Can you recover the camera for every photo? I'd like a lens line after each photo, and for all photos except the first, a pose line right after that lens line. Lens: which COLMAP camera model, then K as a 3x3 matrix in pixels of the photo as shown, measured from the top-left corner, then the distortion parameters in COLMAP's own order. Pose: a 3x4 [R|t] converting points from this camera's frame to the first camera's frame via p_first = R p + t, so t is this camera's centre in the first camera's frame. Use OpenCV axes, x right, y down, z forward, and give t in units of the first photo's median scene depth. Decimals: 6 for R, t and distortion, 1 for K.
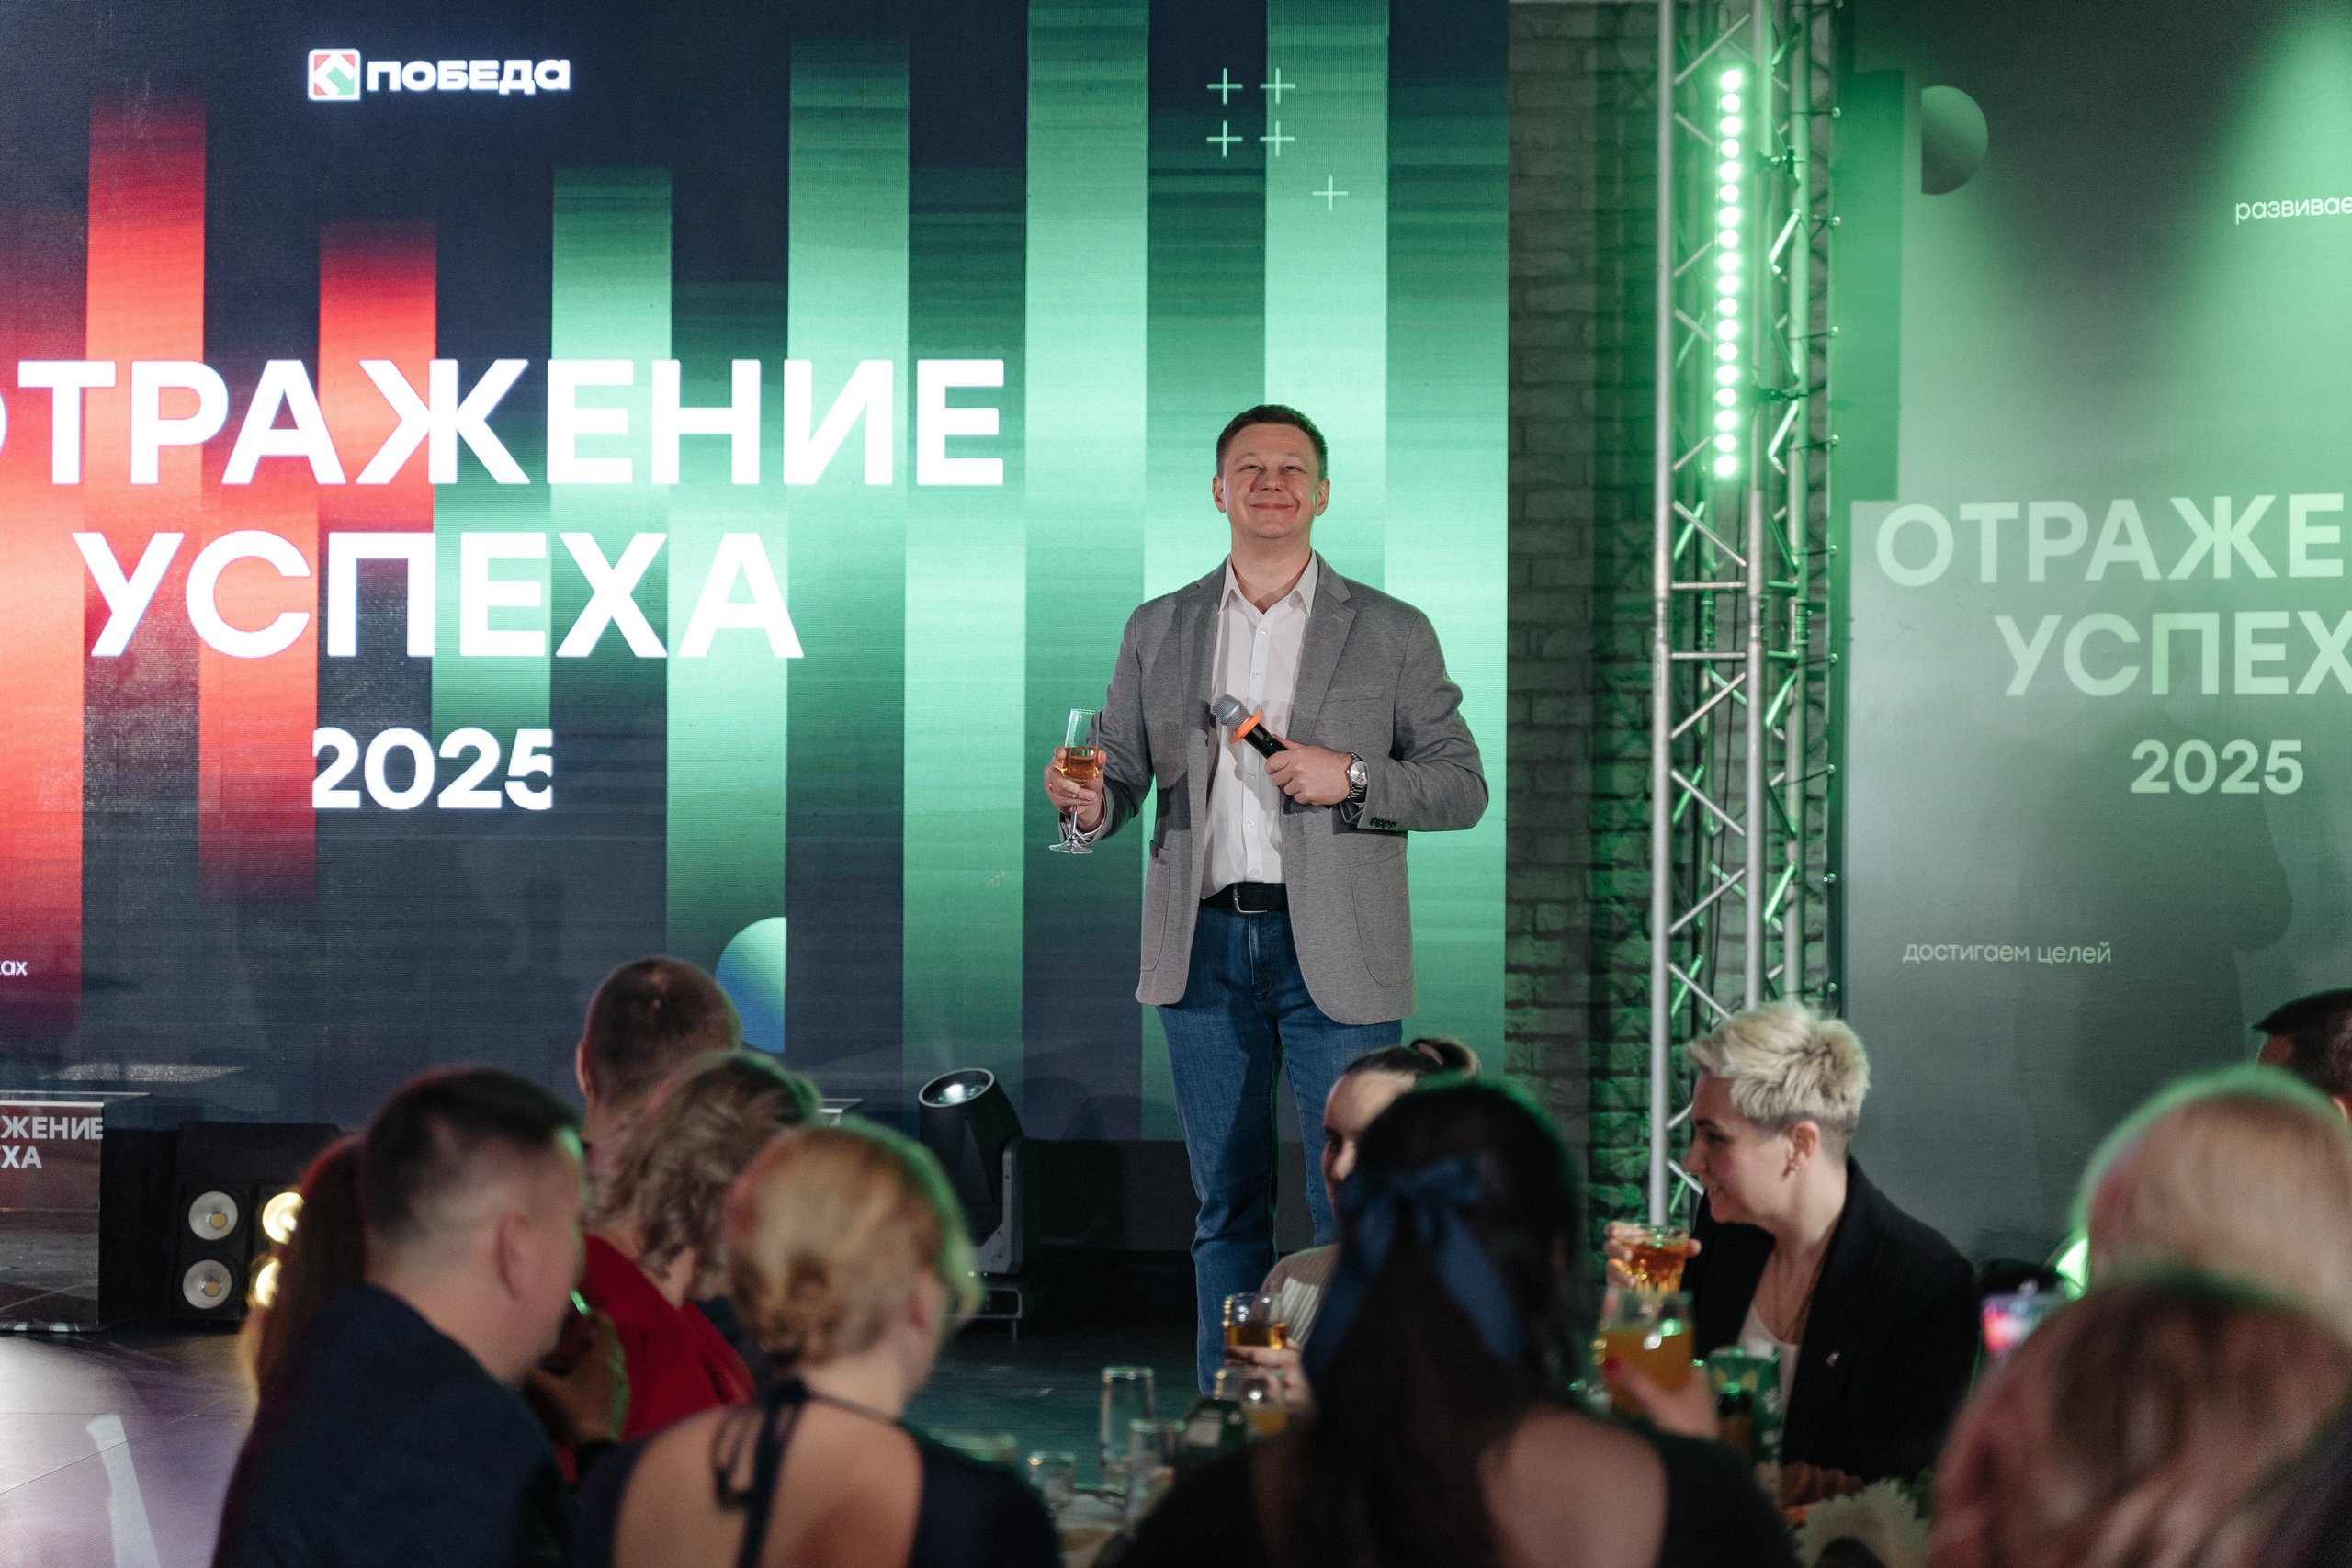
lens RADIAL K [[5061.6, 0, 1254.4], [0, 5061.6, 762.0], [0, 0, 1]] dist [0.000343, 0.000000]
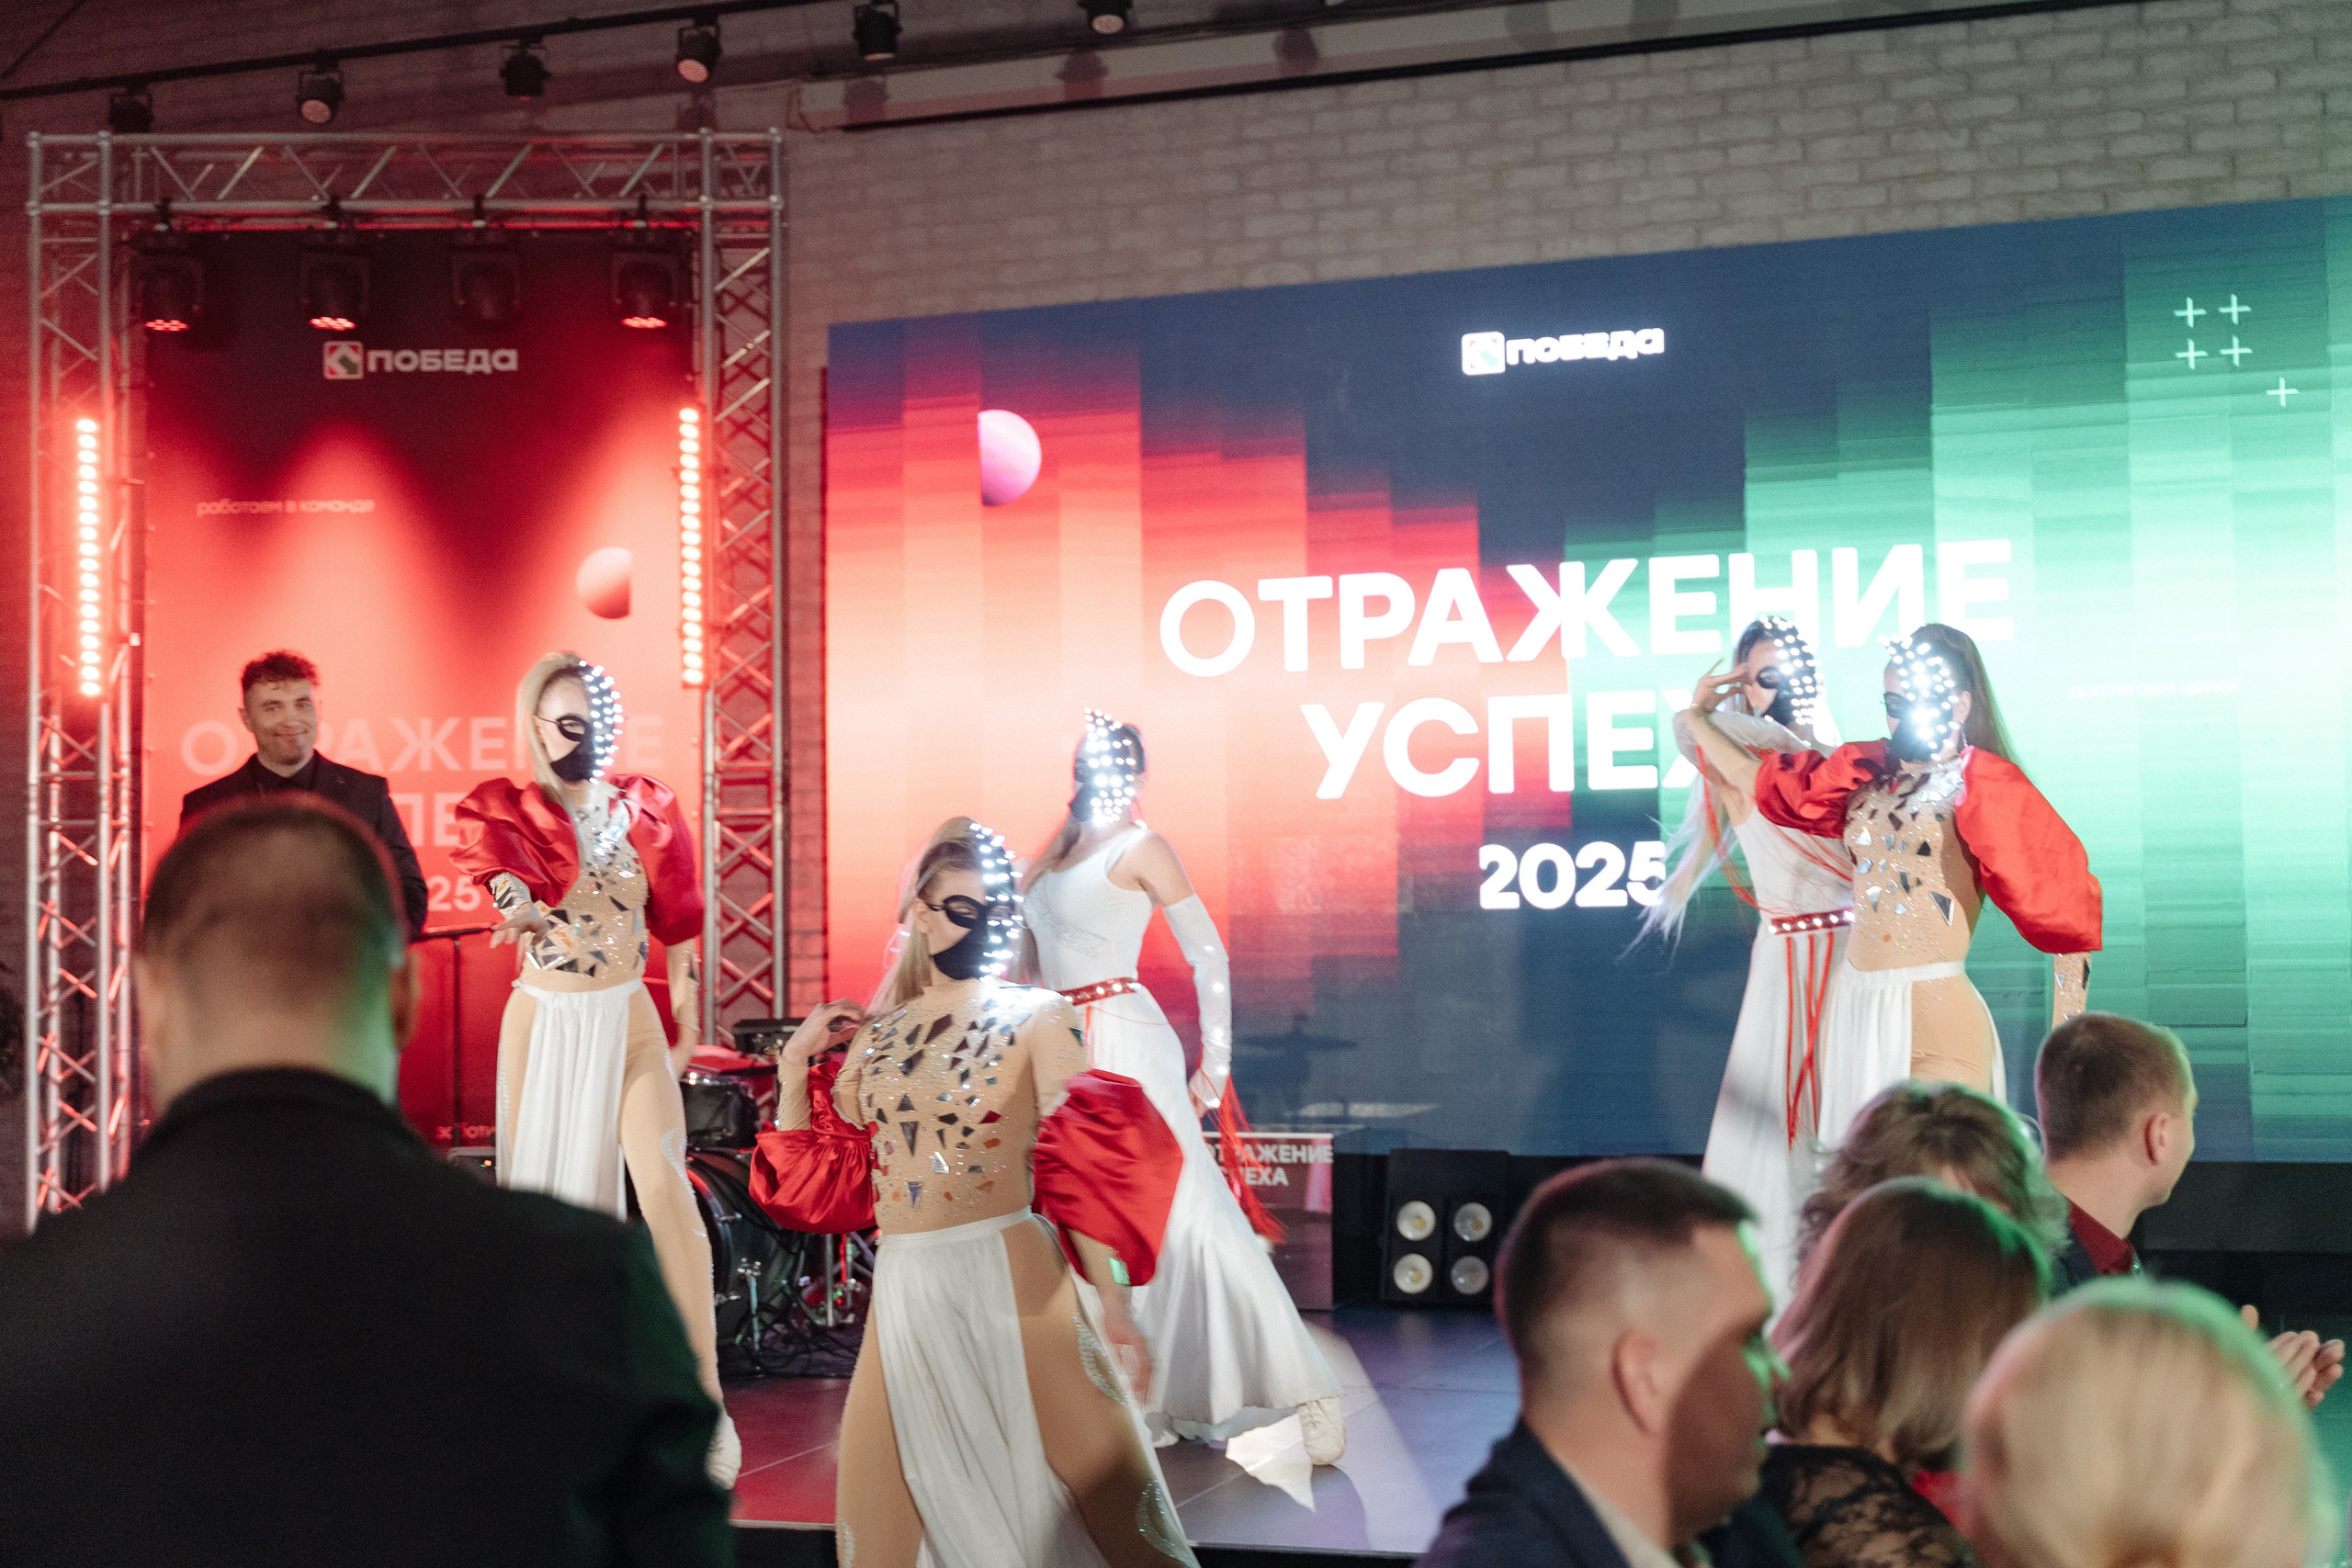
lens RADIAL K [[3247.8, 0, 1209.9], [0, 3247.8, 771.6], [0, 0, 1]] dist [-0.005177, 0.000000]
pose [[0.965064, -0.033722, -0.259835, -0.034026], [0.024001, 0.998891, -0.040497, 0.006195], [0.260913, 0.032846, 0.964803, 0.166840]]
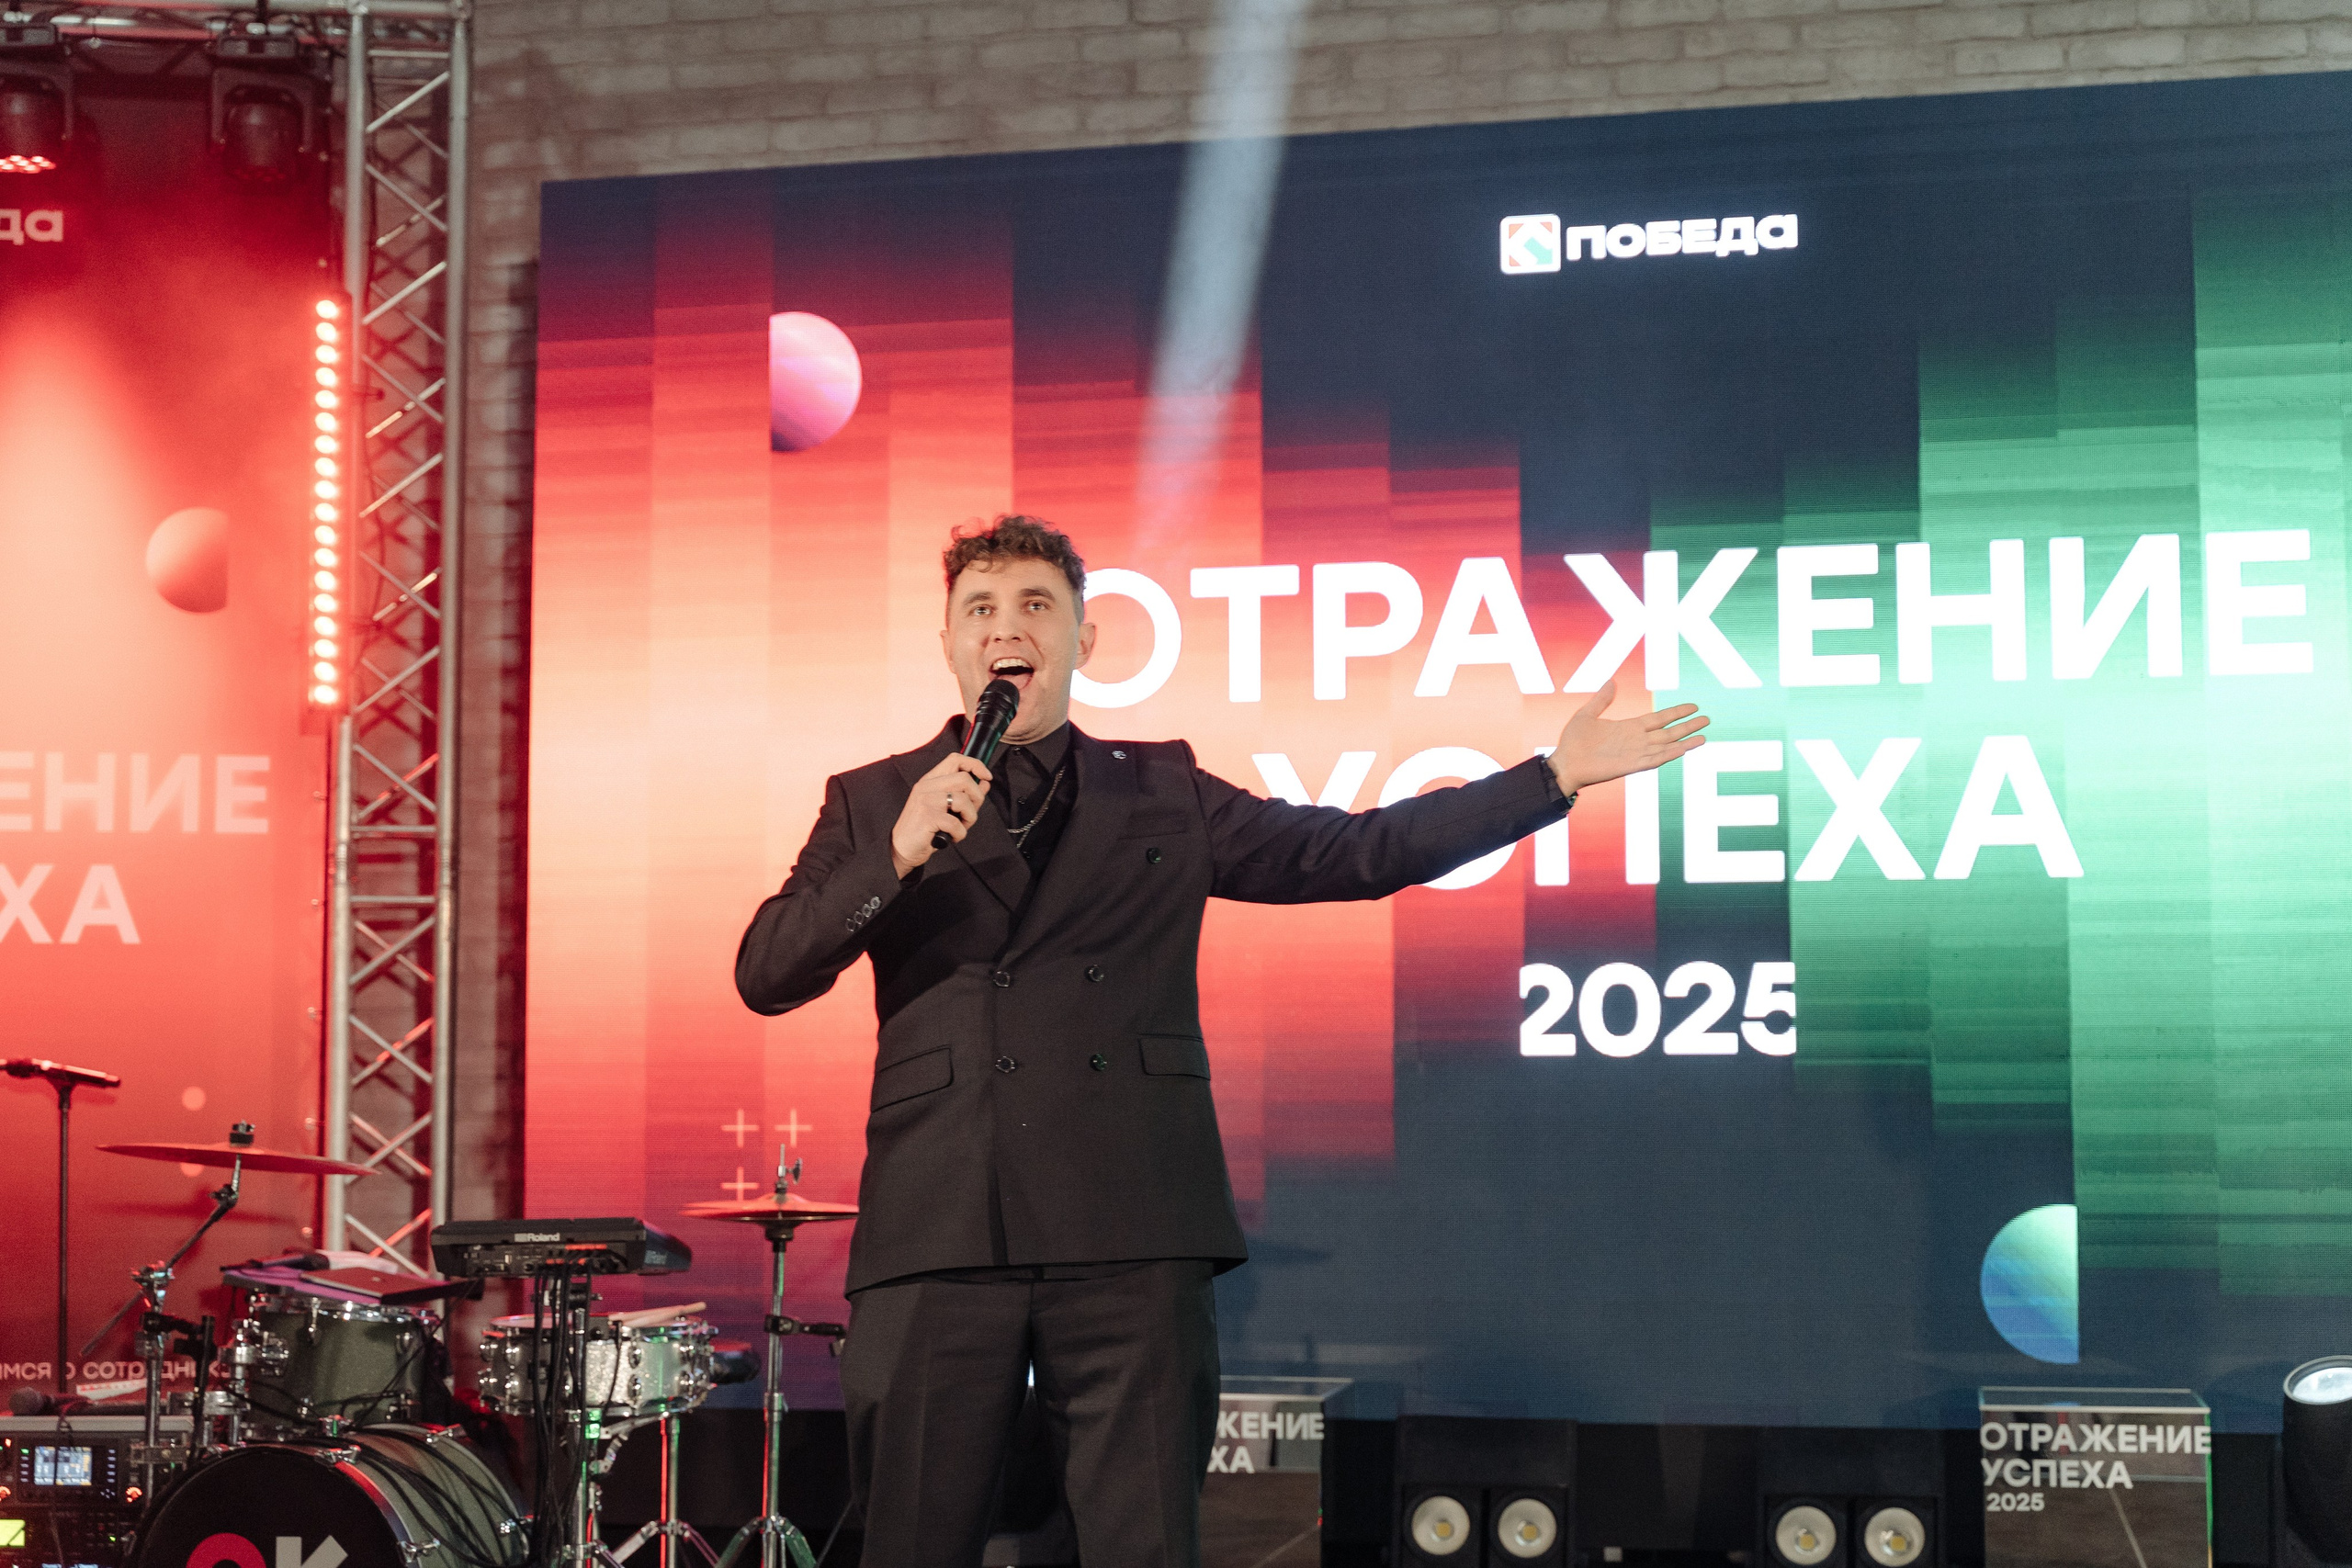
lens RADIAL K [[3607.2, 0, 1189.8], [0, 3607.2, 789.4], [0, 0, 1]] dist [-0.005581, 0.000000]
pose [[0.989526, -0.020793, -0.142848, -0.152300], [0.011127, 0.997614, -0.068134, 0.005018], [0.143924, 0.065831, 0.987397, 0.361313]]
